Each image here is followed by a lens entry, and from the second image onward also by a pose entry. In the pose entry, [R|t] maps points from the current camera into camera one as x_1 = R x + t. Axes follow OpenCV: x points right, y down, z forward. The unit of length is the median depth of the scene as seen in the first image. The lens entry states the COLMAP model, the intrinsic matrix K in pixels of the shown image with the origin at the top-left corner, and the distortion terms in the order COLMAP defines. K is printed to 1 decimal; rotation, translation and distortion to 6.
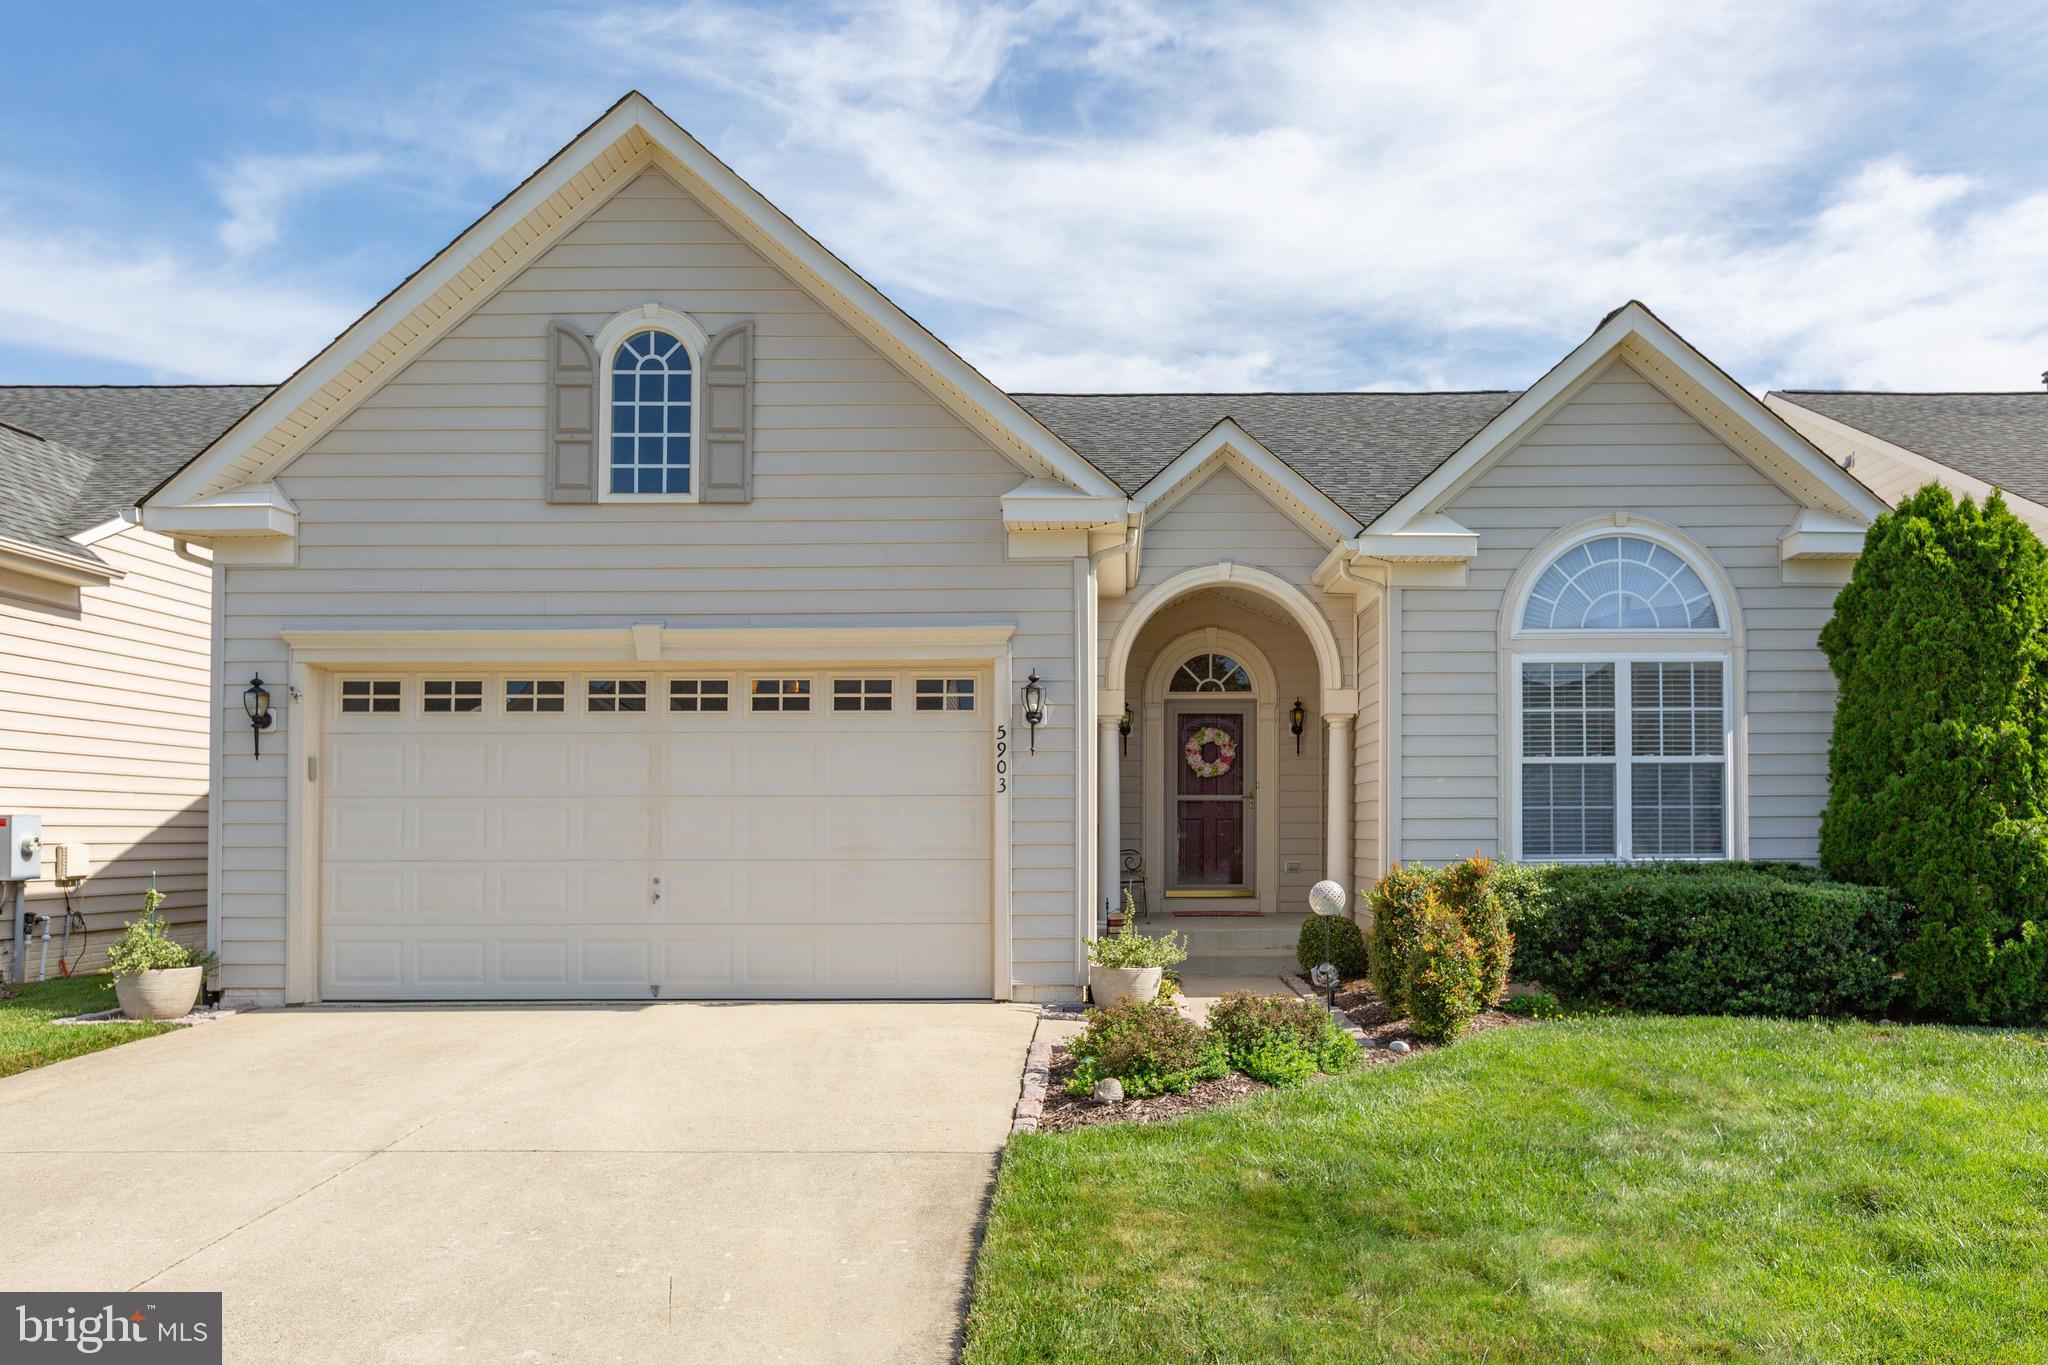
lens RADIAL K [[1457.6, 0, 1043.5], [0, 1457.6, 674.6], [0, 0, 1]] dist [0.002548, 0.004882]
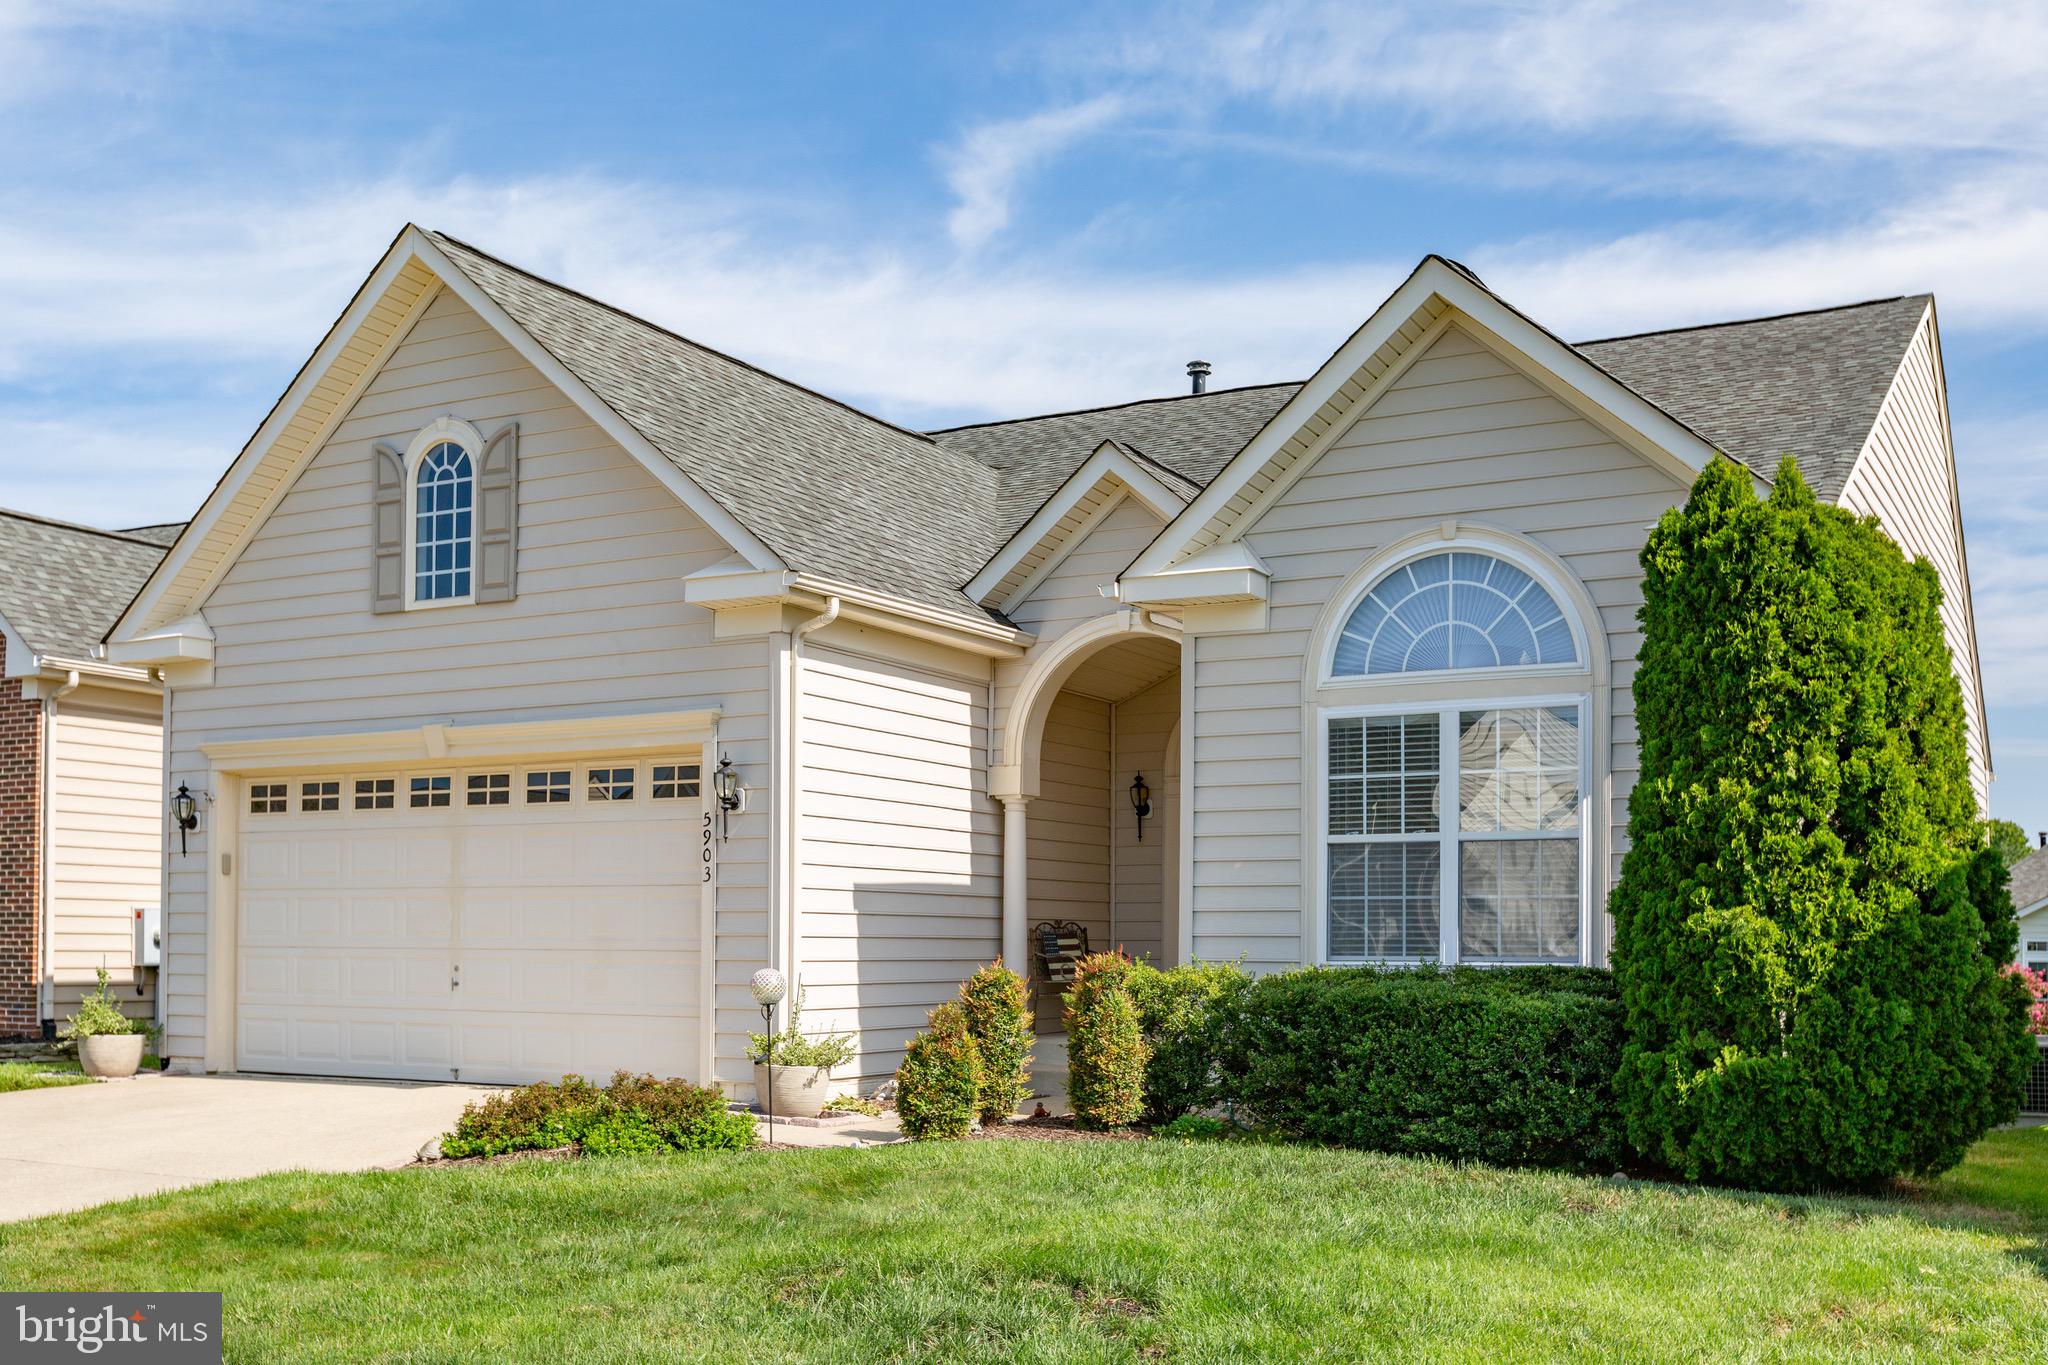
lens RADIAL K [[2037.9, 0, 1023.7], [0, 2037.9, 699.8], [0, 0, 1]] dist [0.000123, 0.000000]
pose [[0.874757, -0.048714, -0.482107, 0.730960], [0.041979, 0.998812, -0.024756, 0.002263], [0.482740, 0.001417, 0.875762, -0.074387]]
